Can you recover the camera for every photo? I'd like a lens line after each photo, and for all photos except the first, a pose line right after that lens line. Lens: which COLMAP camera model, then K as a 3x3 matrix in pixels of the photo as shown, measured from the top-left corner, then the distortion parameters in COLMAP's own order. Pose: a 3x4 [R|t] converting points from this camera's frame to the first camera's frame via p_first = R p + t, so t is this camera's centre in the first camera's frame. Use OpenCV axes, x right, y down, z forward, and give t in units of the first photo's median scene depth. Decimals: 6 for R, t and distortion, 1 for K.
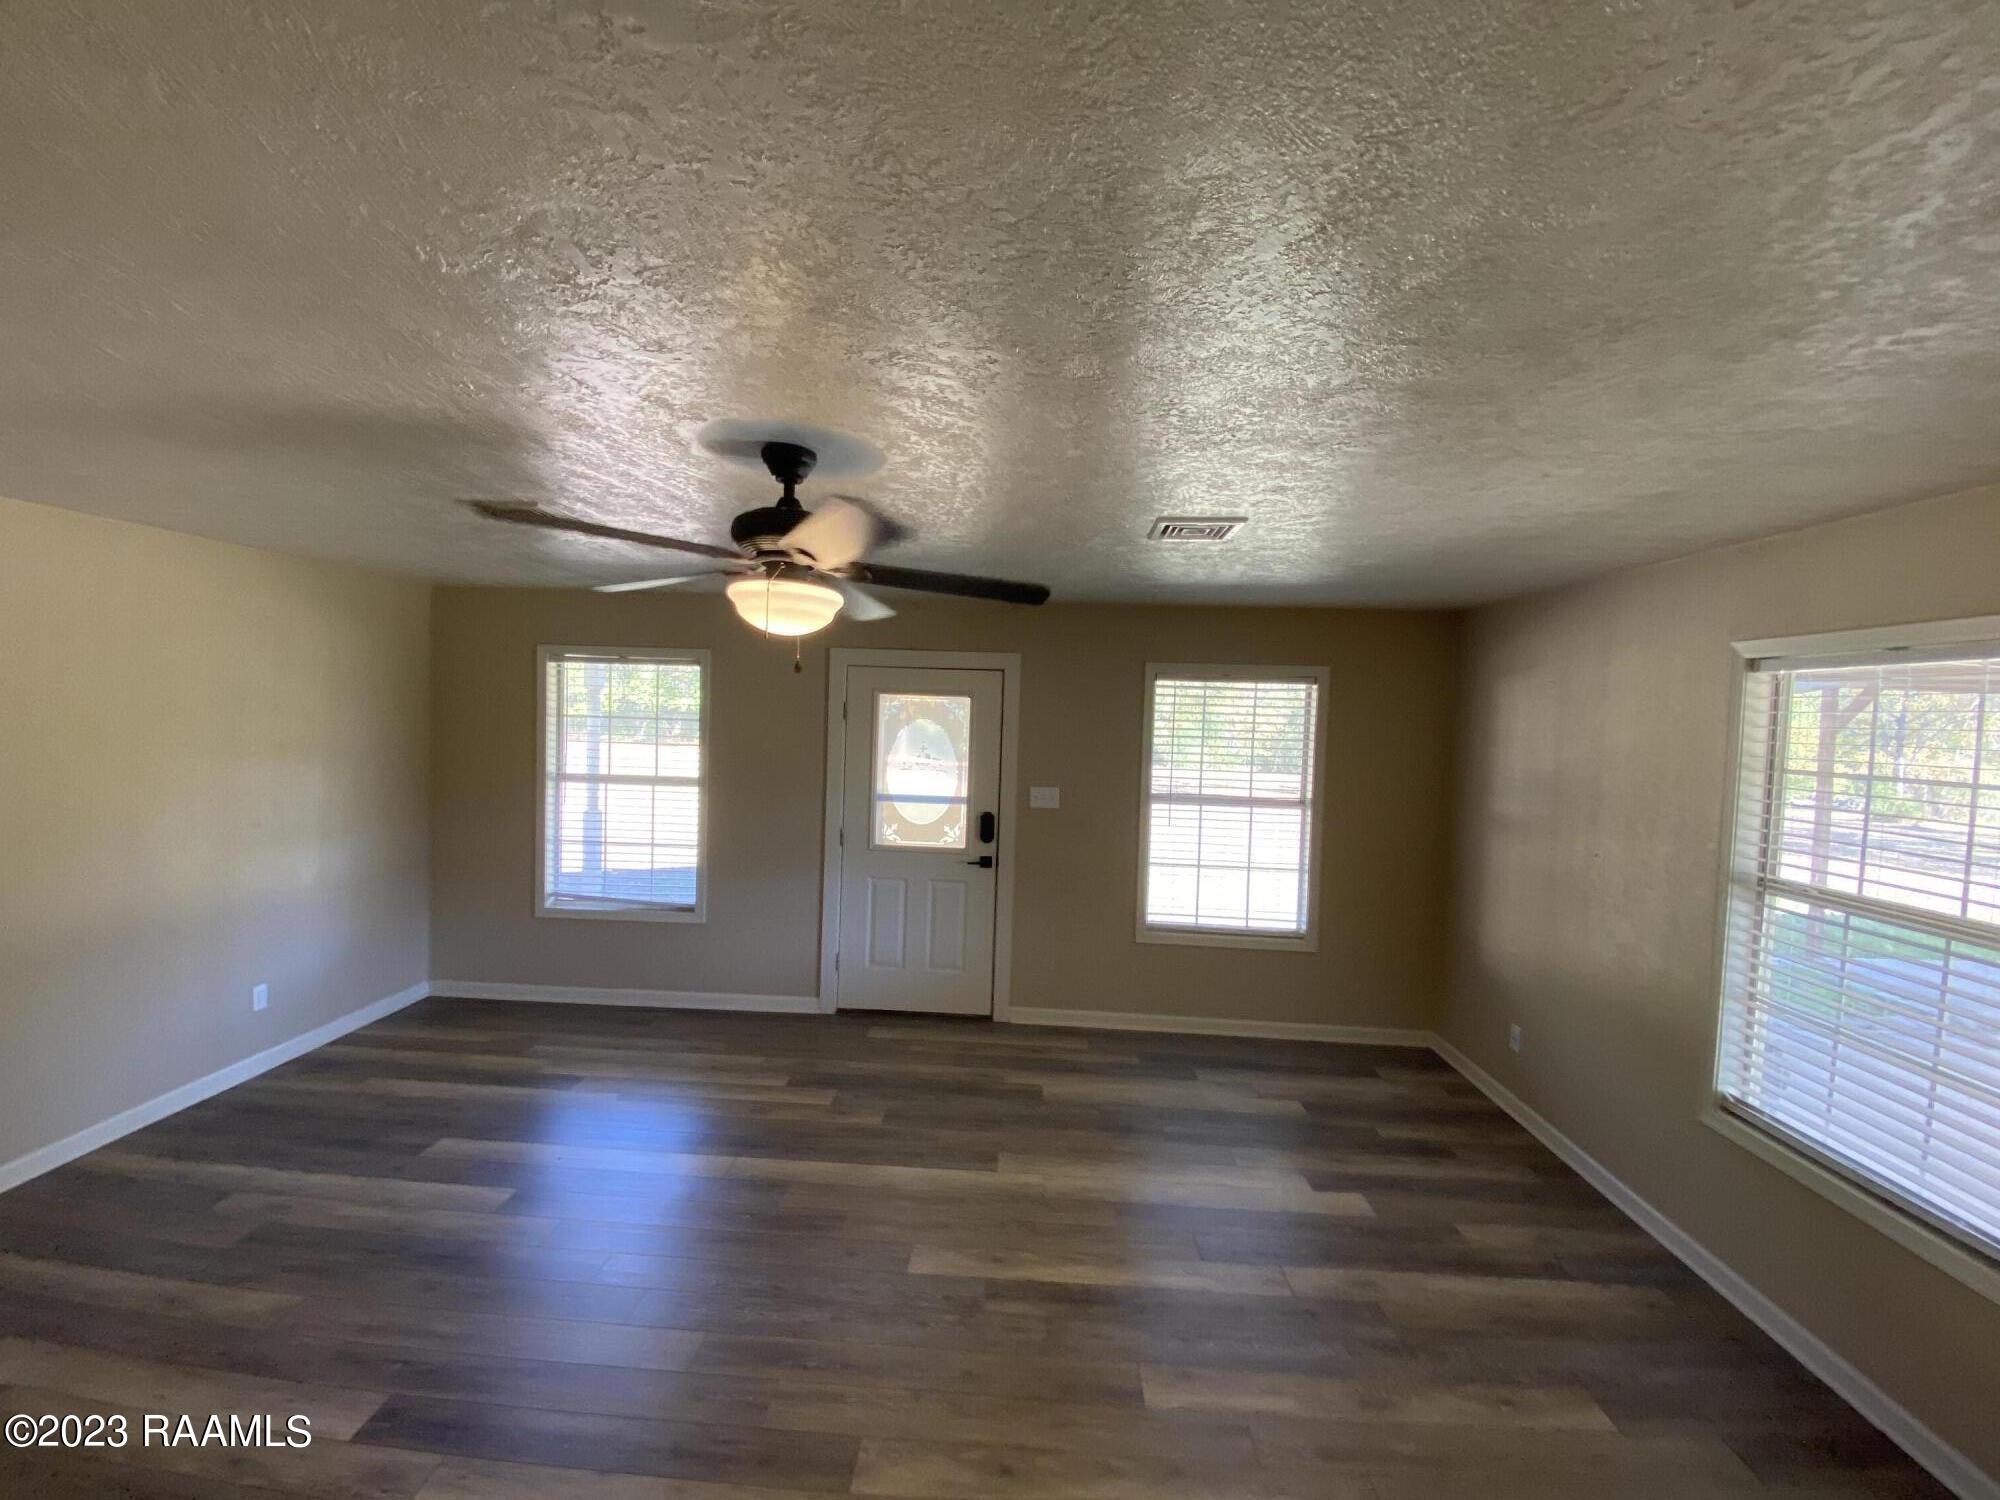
lens RADIAL K [[808.4, 0, 1000.0], [0, 808.4, 750.0], [0, 0, 1]] dist [0.053681, -0.045884]
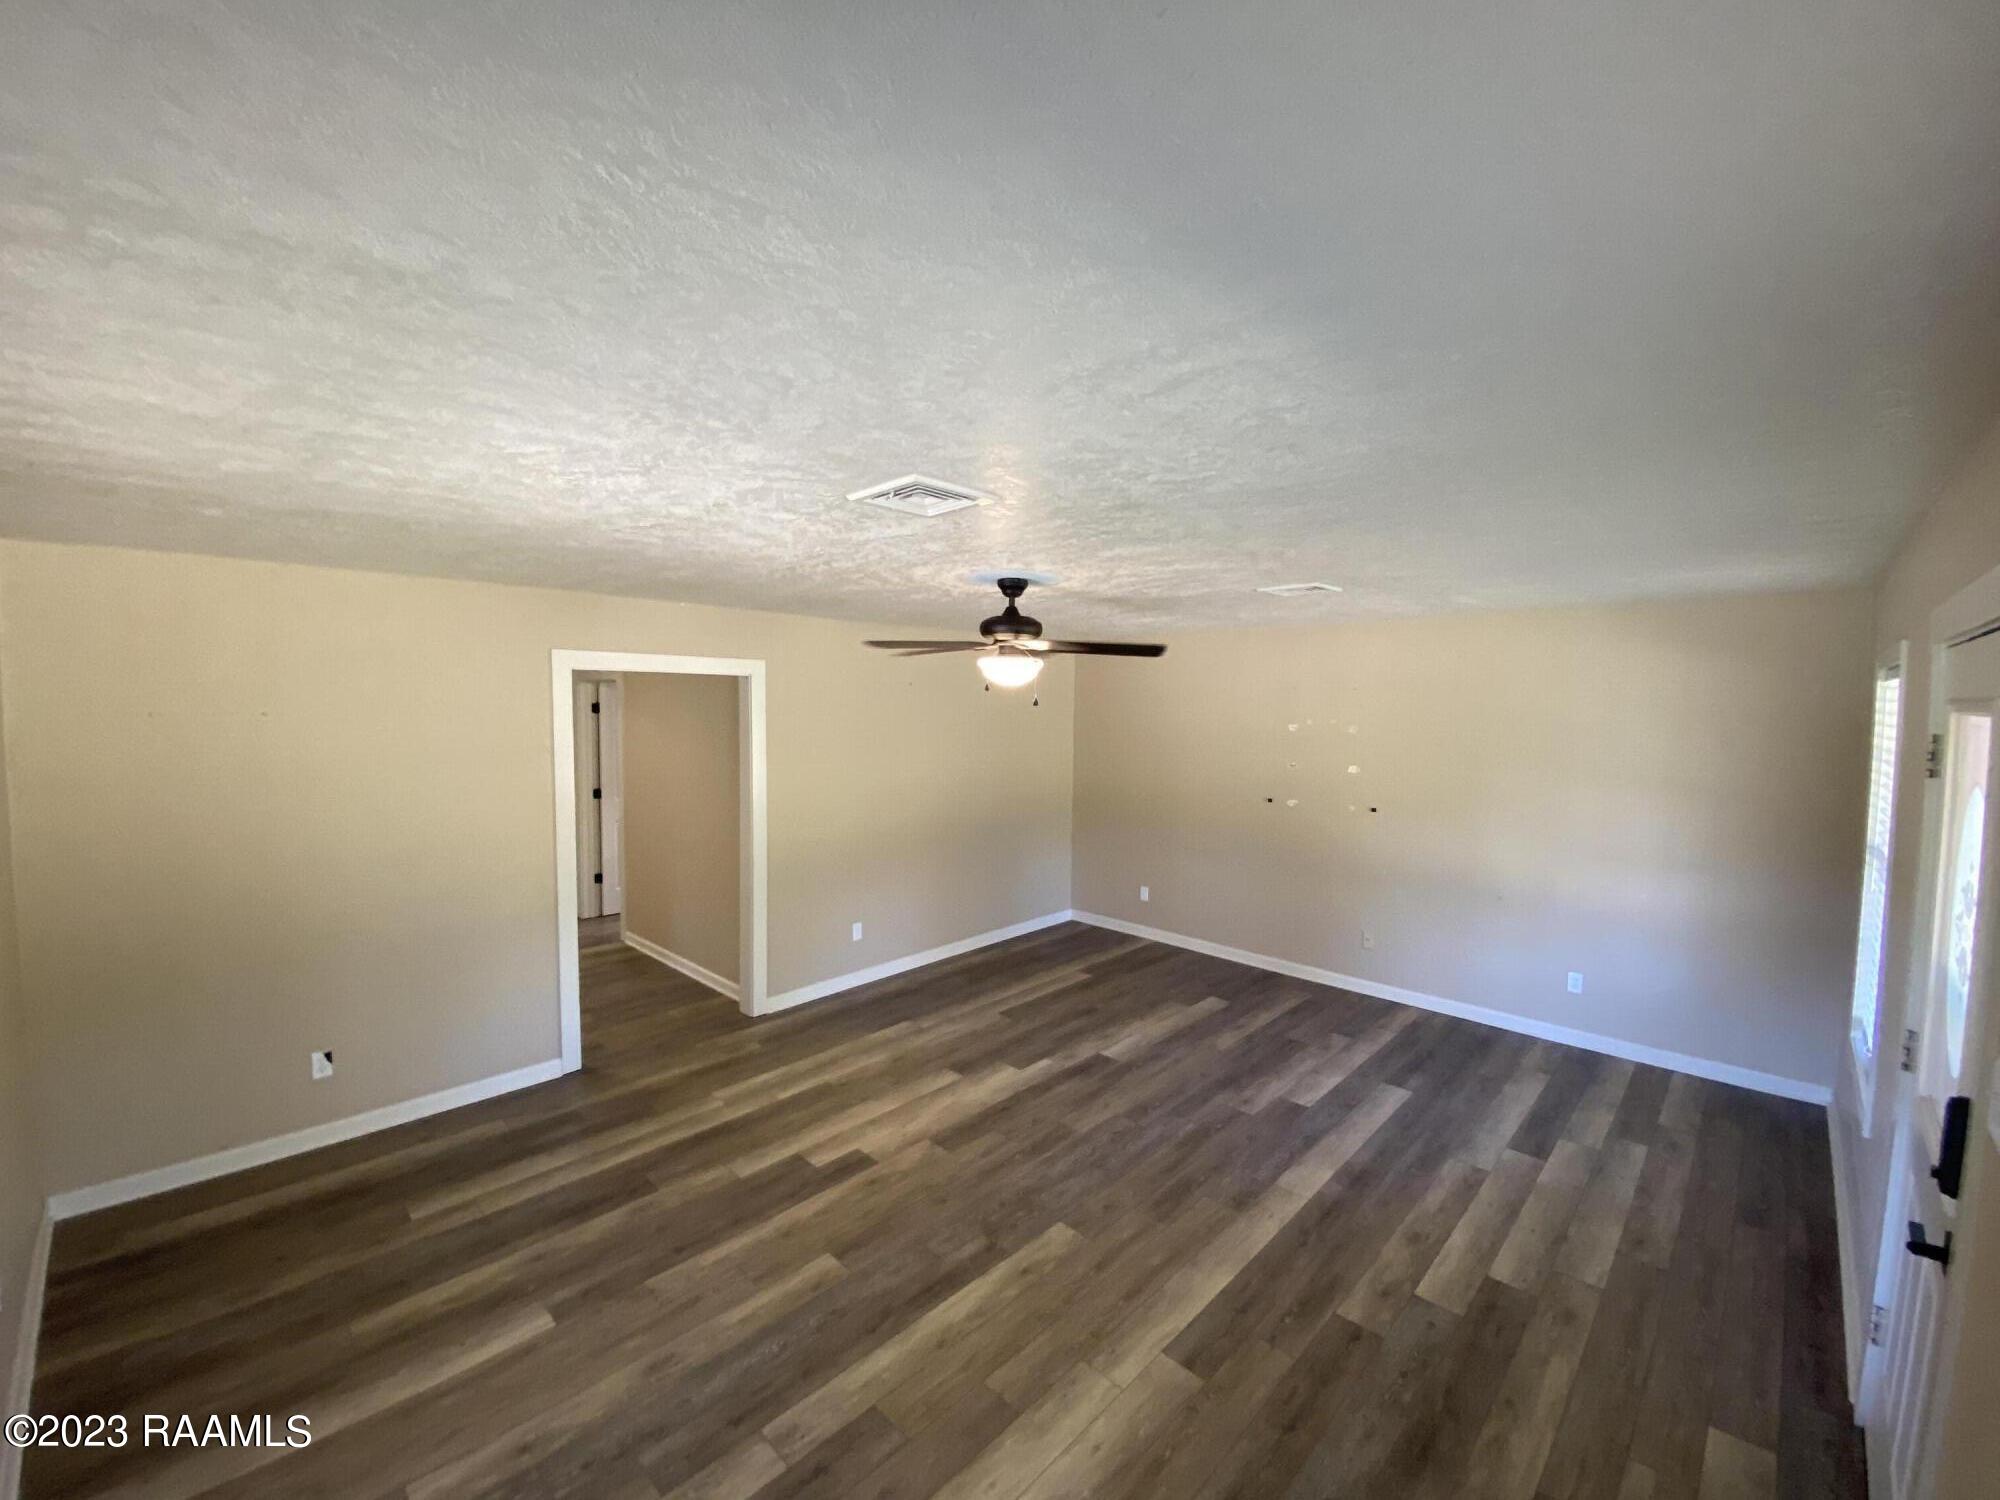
lens RADIAL K [[808.4, 0, 1000.0], [0, 808.4, 750.0], [0, 0, 1]] dist [0.053681, -0.045884]
pose [[-0.662694, 0.005811, -0.748868, 0.452894], [-0.065837, 0.995646, 0.065987, -0.051082], [0.745991, 0.093033, -0.659426, 0.924676]]
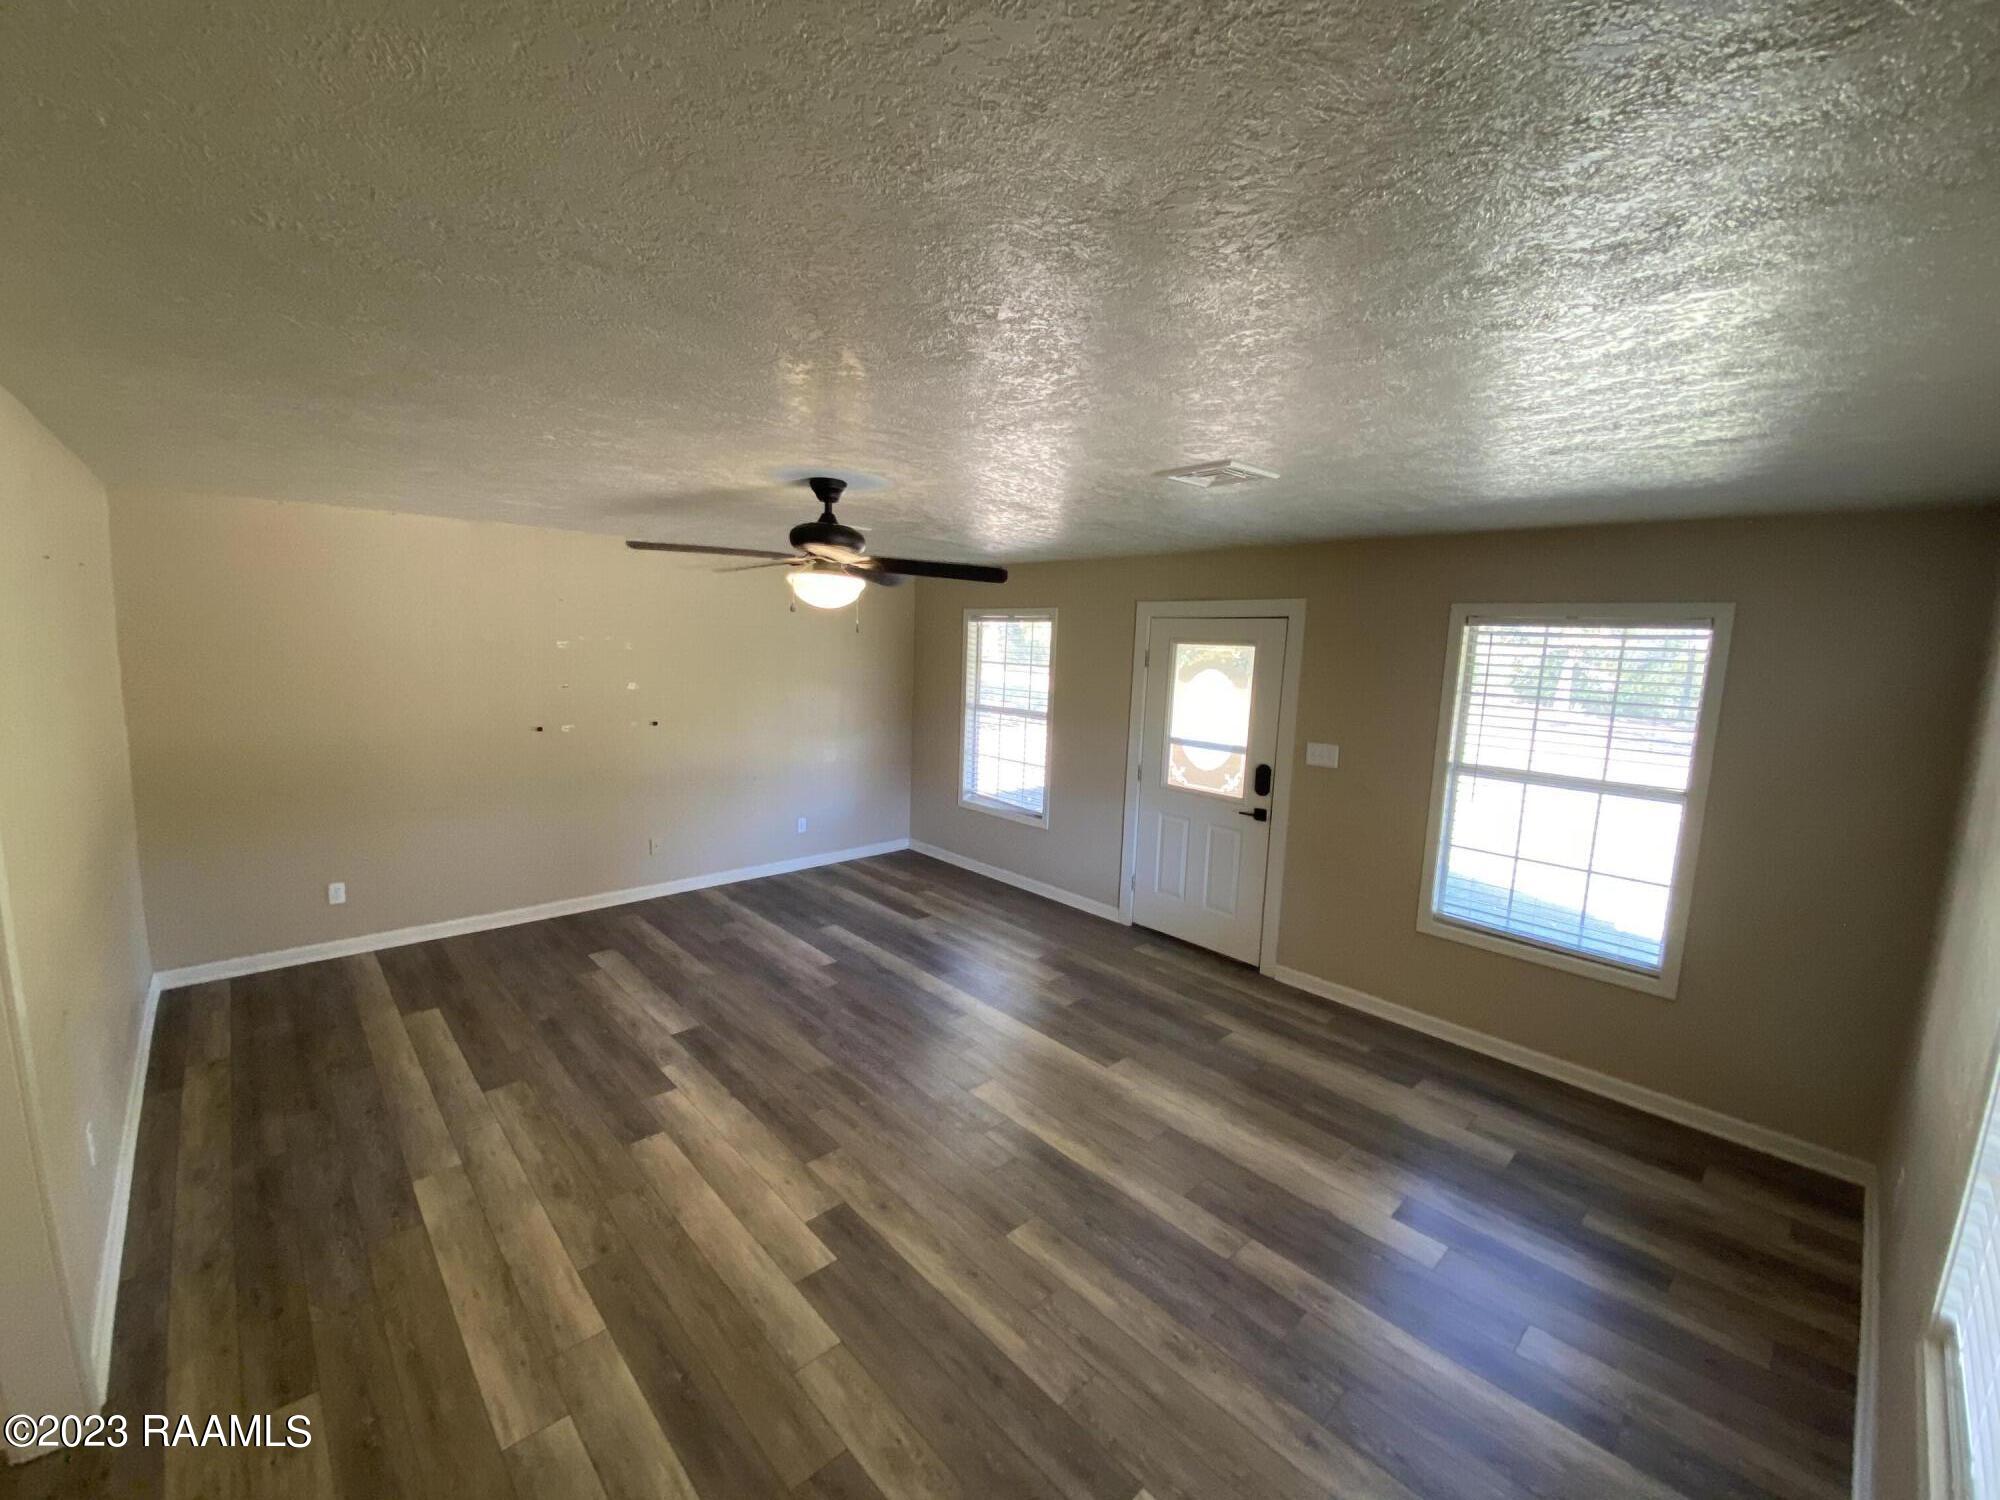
lens RADIAL K [[808.4, 0, 1000.0], [0, 808.4, 750.0], [0, 0, 1]] dist [0.053681, -0.045884]
pose [[0.720067, 0.088726, -0.688209, 0.437087], [-0.045845, 0.995708, 0.080402, -0.005866], [0.692389, -0.026344, 0.721044, 0.062758]]
